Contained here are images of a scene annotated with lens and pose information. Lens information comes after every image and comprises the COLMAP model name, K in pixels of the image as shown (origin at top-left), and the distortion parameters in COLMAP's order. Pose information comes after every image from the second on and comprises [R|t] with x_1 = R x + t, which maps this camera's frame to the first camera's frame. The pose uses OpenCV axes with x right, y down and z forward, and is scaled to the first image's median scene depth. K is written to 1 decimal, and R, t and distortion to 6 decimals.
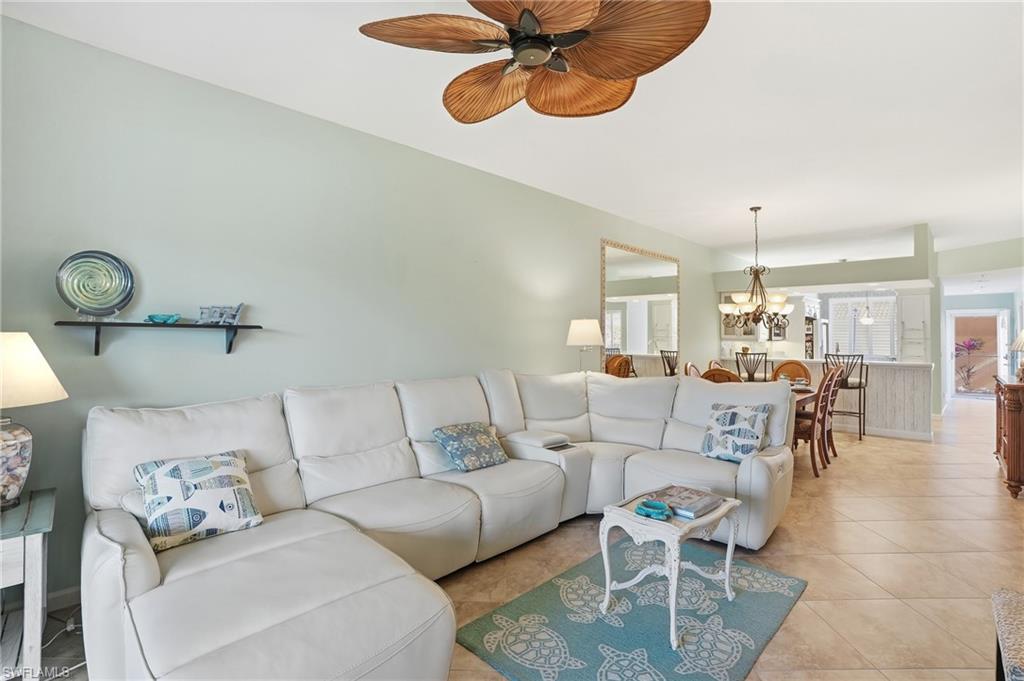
lens RADIAL K [[475.2, 0, 509.9], [0, 475.2, 330.6], [0, 0, 1]] dist [-0.053914, 0.014209]
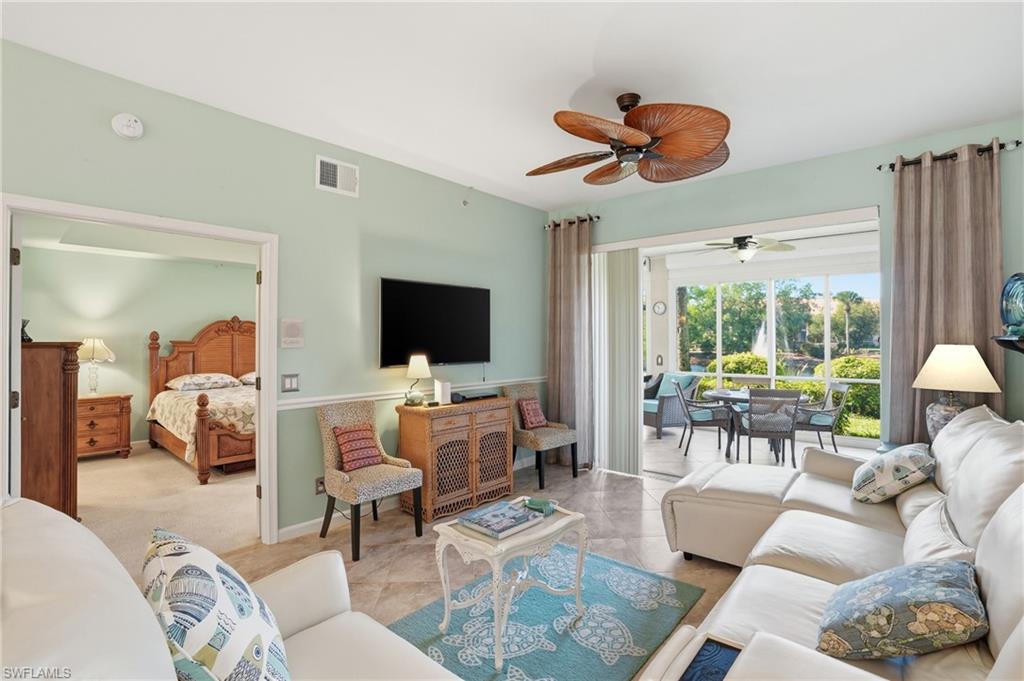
lens RADIAL K [[475.2, 0, 514.2], [0, 475.2, 337.5], [0, 0, 1]] dist [-0.053914, 0.014209]
pose [[-0.997180, -0.008722, -0.074544, 0.197338], [-0.007631, 0.999860, -0.014901, 0.005728], [0.074663, -0.014290, -0.997106, 0.924045]]
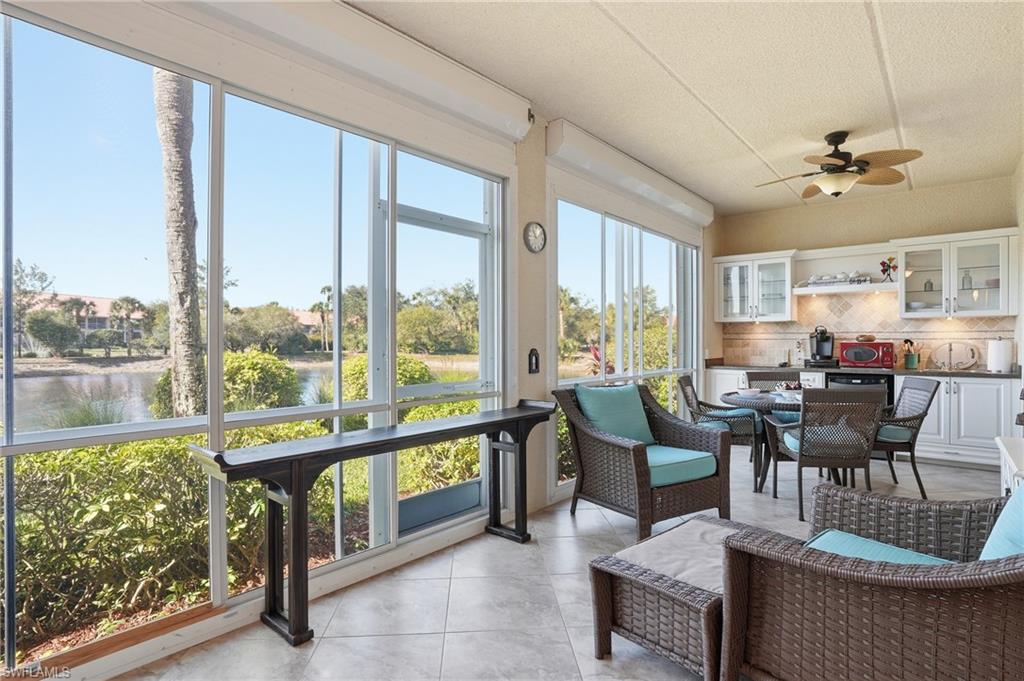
lens RADIAL K [[523.8, 0, 501.3], [0, 523.8, 340.5], [0, 0, 1]] dist [-0.033035, 0.003747]
pose [[0.048031, -0.008230, -0.998812, 0.329365], [0.011860, 0.999900, -0.007668, 0.031350], [0.998775, -0.011478, 0.048124, -0.702163]]
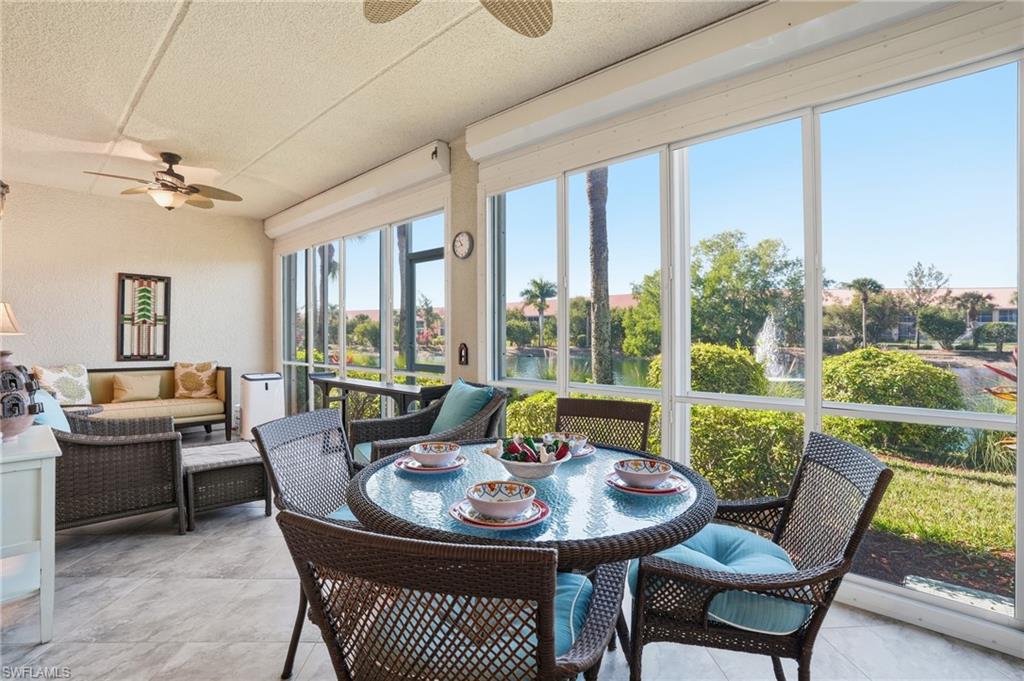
lens RADIAL K [[475.2, 0, 507.0], [0, 475.2, 340.8], [0, 0, 1]] dist [-0.053914, 0.014209]
pose [[-0.999158, -0.006862, -0.040444, -0.447442], [-0.006958, 0.999973, 0.002230, 0.031677], [0.040427, 0.002509, -0.999179, 0.146318]]
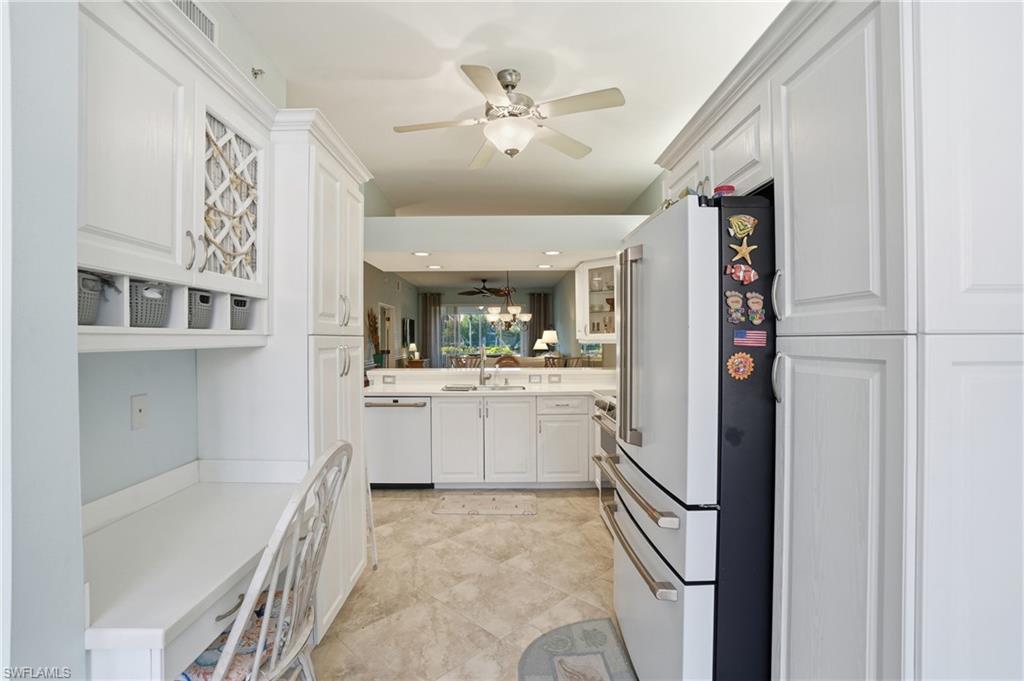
lens RADIAL K [[475.2, 0, 509.0], [0, 475.2, 339.3], [0, 0, 1]] dist [-0.053914, 0.014209]
pose [[-0.695221, -0.004183, -0.718784, 1.639355], [0.009721, 0.999837, -0.015222, 0.042253], [0.718730, -0.017570, -0.695067, 2.110281]]
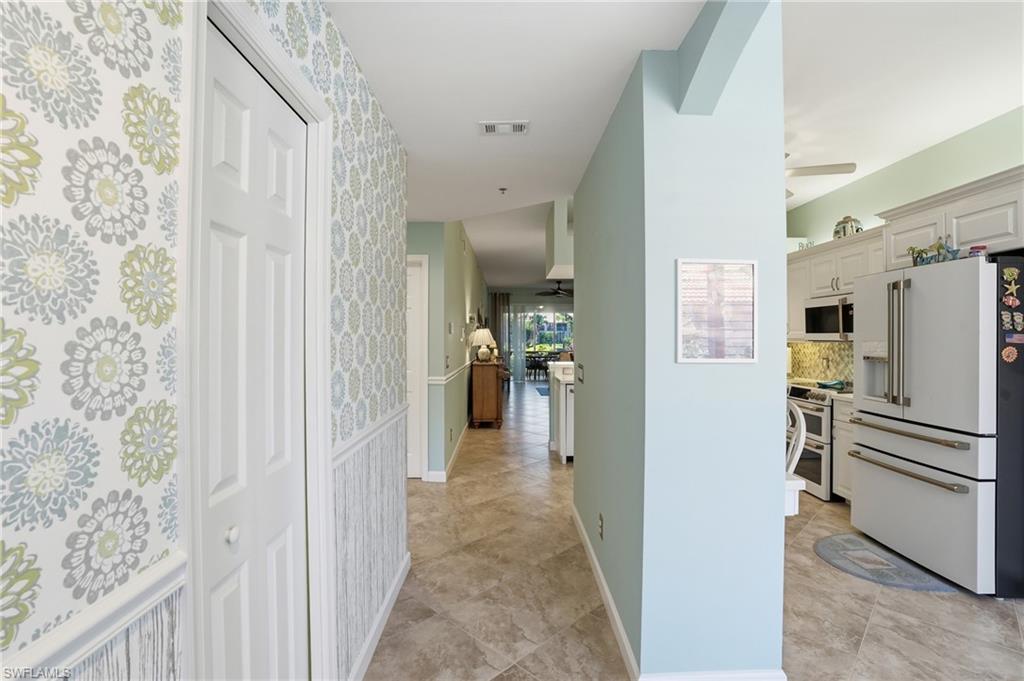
lens RADIAL K [[475.2, 0, 519.1], [0, 475.2, 334.4], [0, 0, 1]] dist [-0.053914, 0.014209]
pose [[-0.685296, -0.014285, -0.728124, 2.029838], [0.000520, 0.999798, -0.020105, 0.043442], [0.728264, -0.014157, -0.685150, 1.968683]]
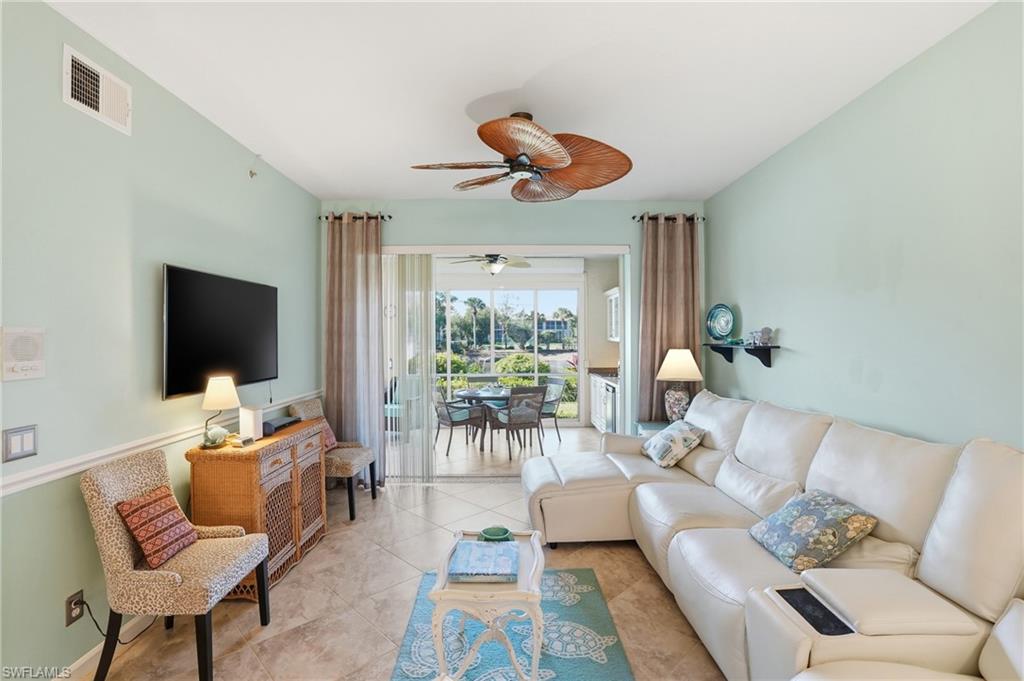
lens RADIAL K [[475.2, 0, 515.2], [0, 475.2, 335.9], [0, 0, 1]] dist [-0.053914, 0.014209]
pose [[-0.692488, -0.005171, -0.721411, 0.445737], [0.007911, 0.999860, -0.014760, -0.012418], [0.721386, -0.015928, -0.692350, 0.769303]]
